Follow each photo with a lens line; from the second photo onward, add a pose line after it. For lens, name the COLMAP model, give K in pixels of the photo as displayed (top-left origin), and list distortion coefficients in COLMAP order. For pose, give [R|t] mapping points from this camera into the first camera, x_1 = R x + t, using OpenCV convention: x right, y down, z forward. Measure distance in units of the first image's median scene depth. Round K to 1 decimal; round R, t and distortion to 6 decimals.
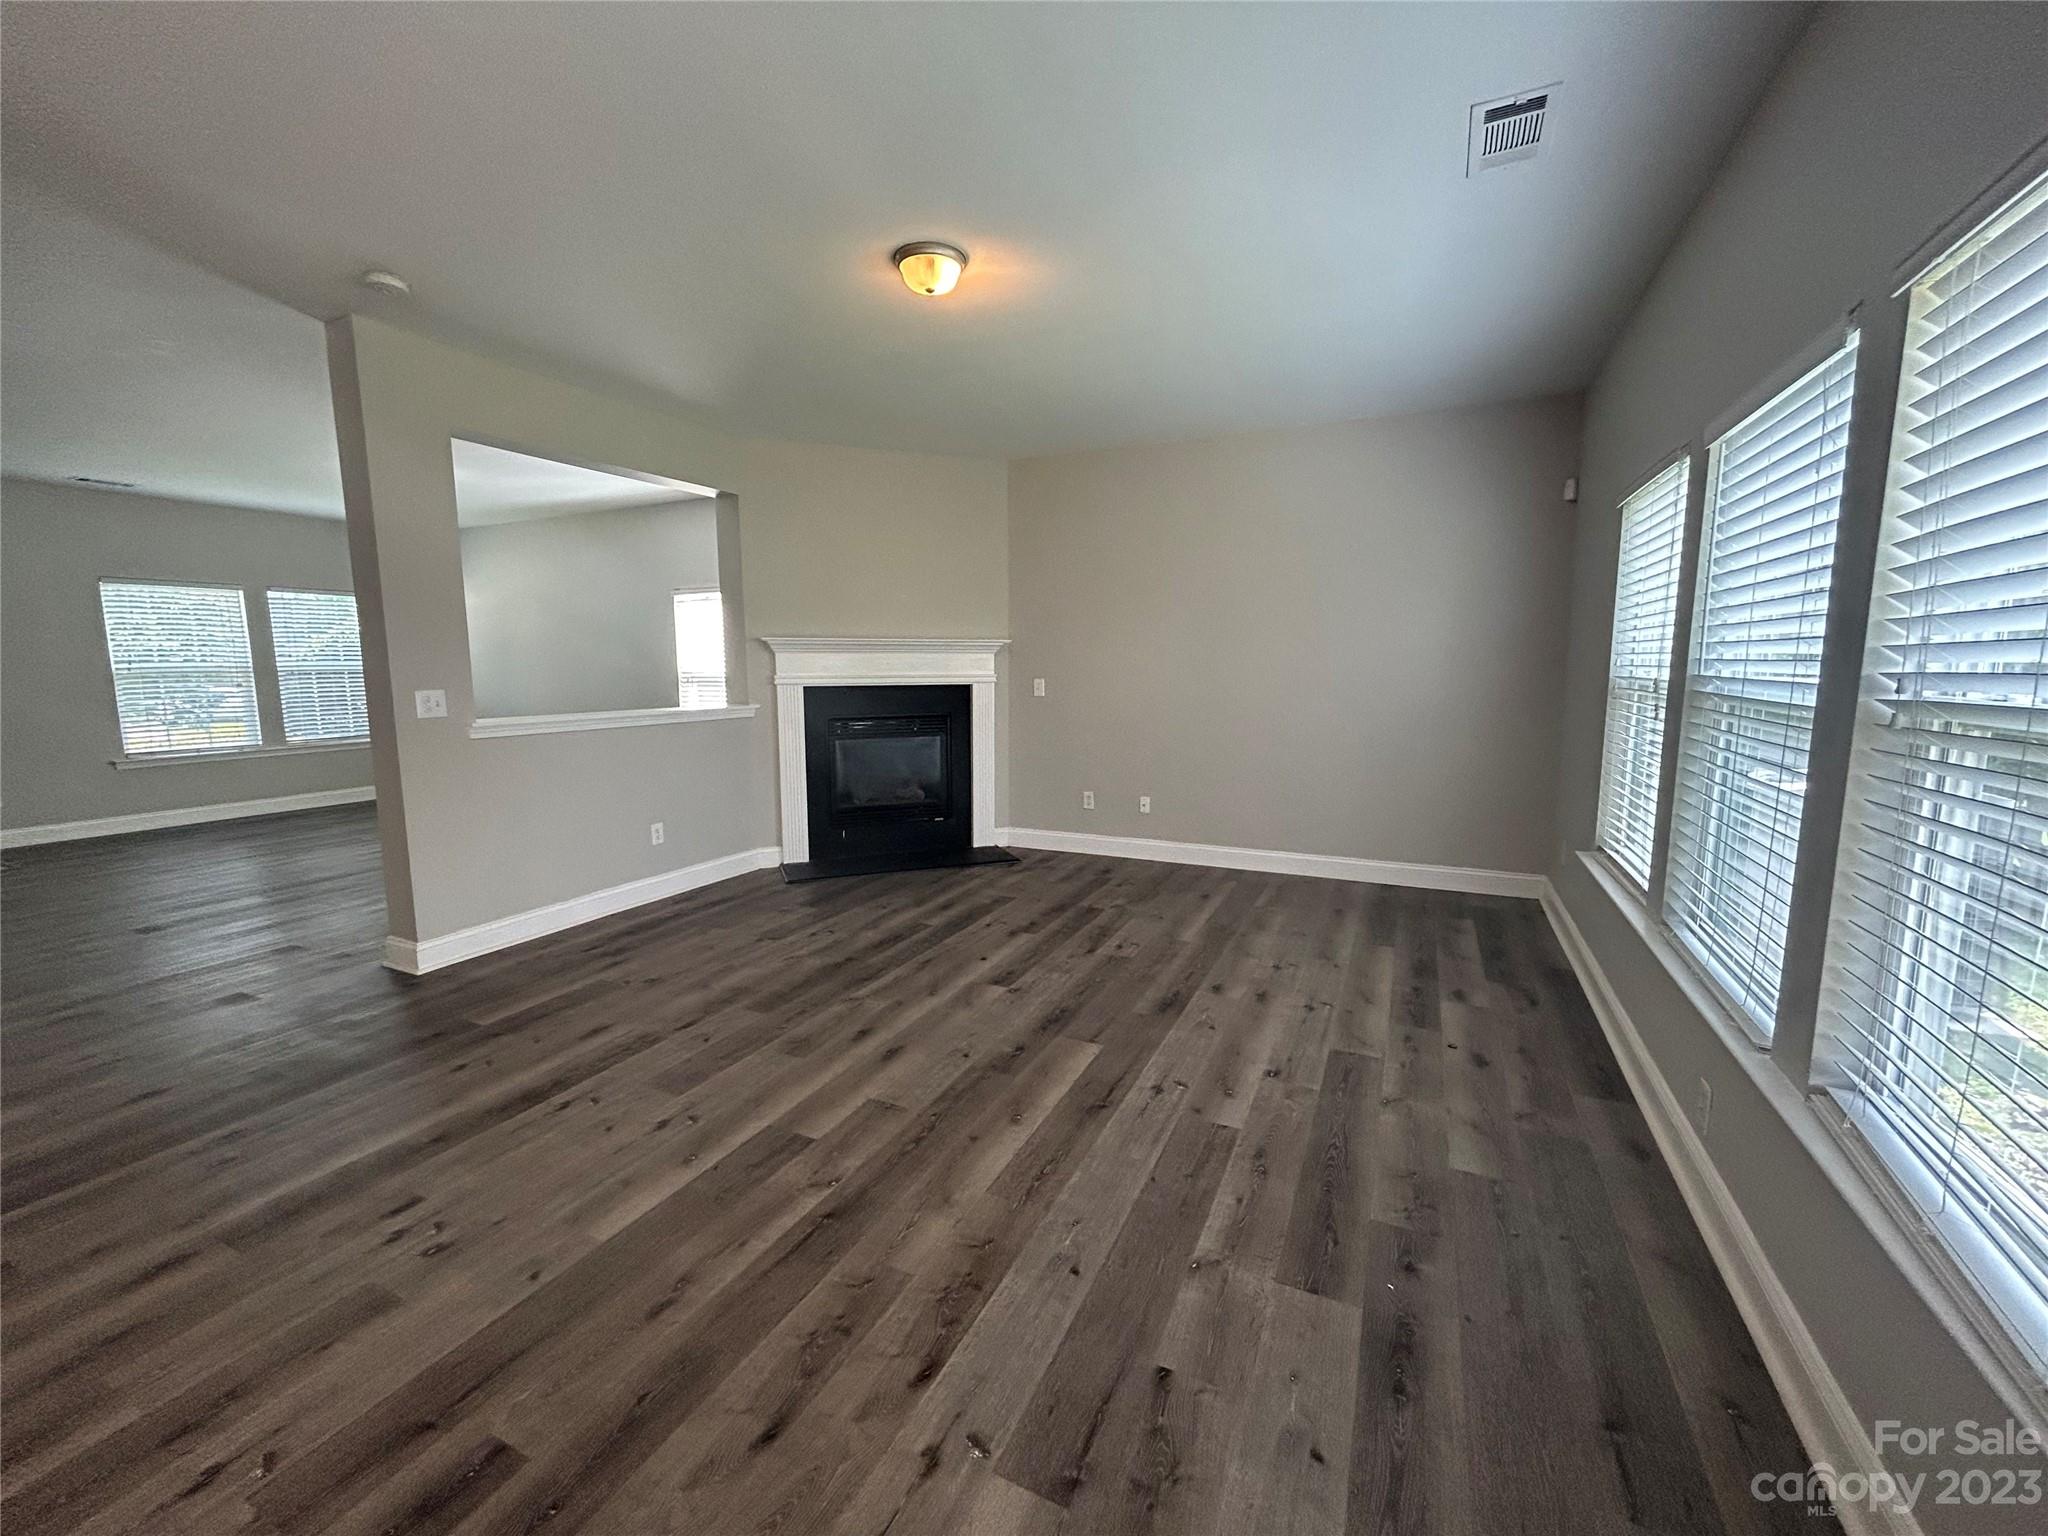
lens RADIAL K [[830.4, 0, 1024.2], [0, 830.4, 770.5], [0, 0, 1]] dist [0.000839, -0.000006]
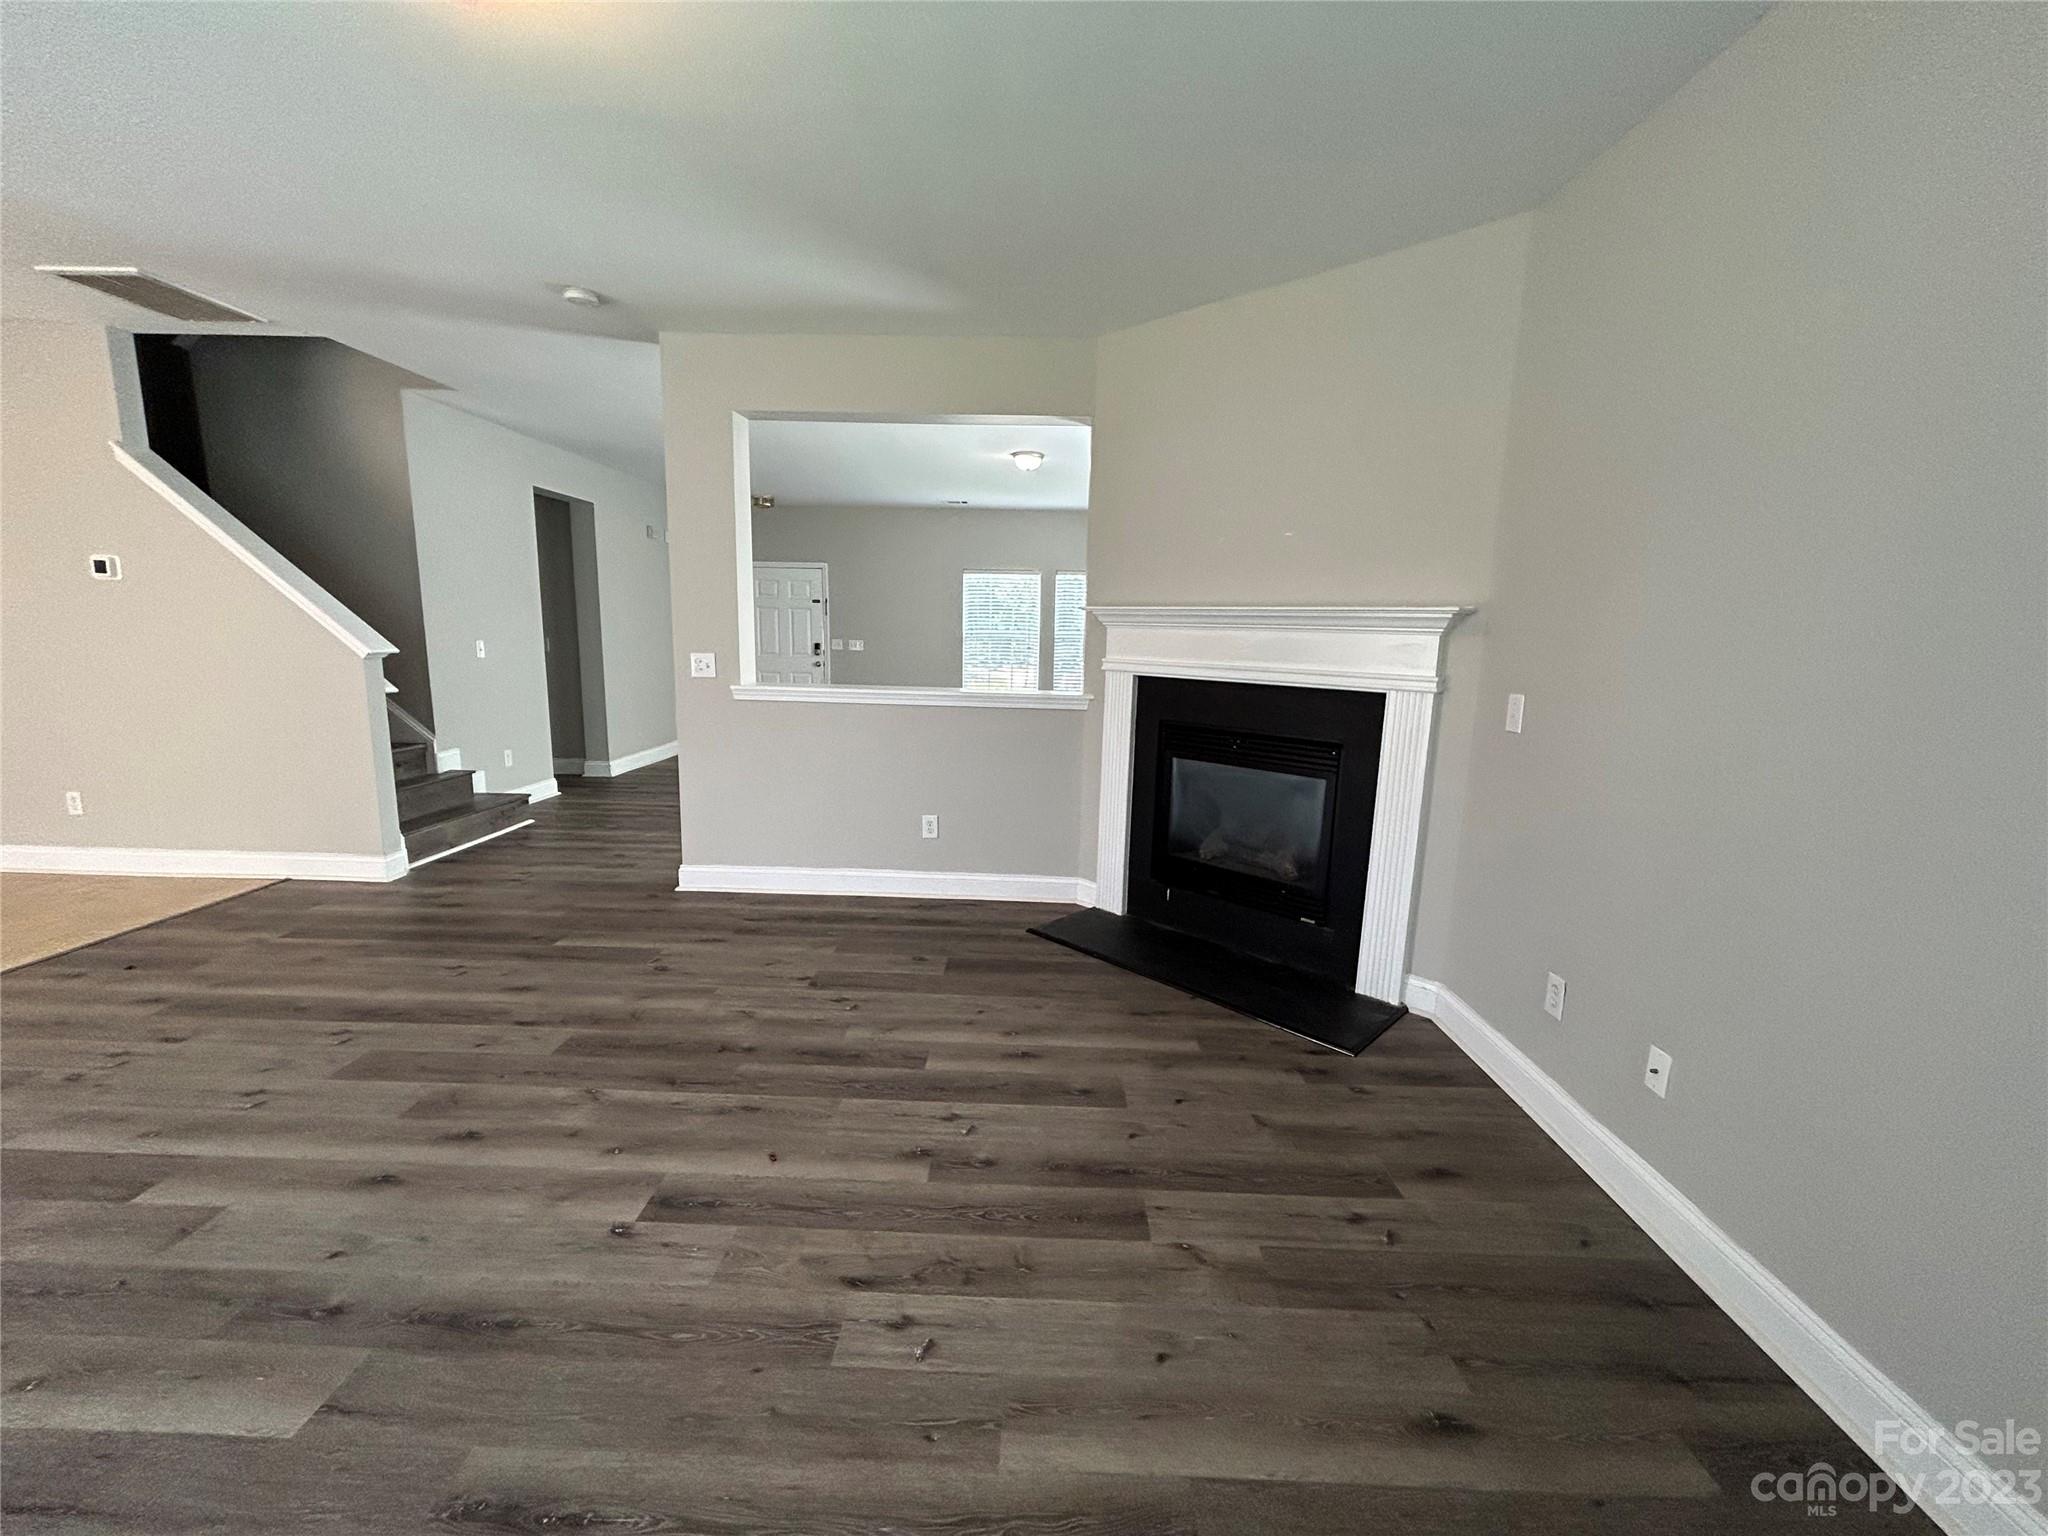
lens RADIAL K [[830.4, 0, 1021.9], [0, 830.4, 765.9], [0, 0, 1]] dist [0.000839, -0.000006]
pose [[0.405196, 0.163782, -0.899439, 0.468671], [-0.142949, 0.983072, 0.114612, -0.124926], [0.902985, 0.082133, 0.421750, 0.839464]]
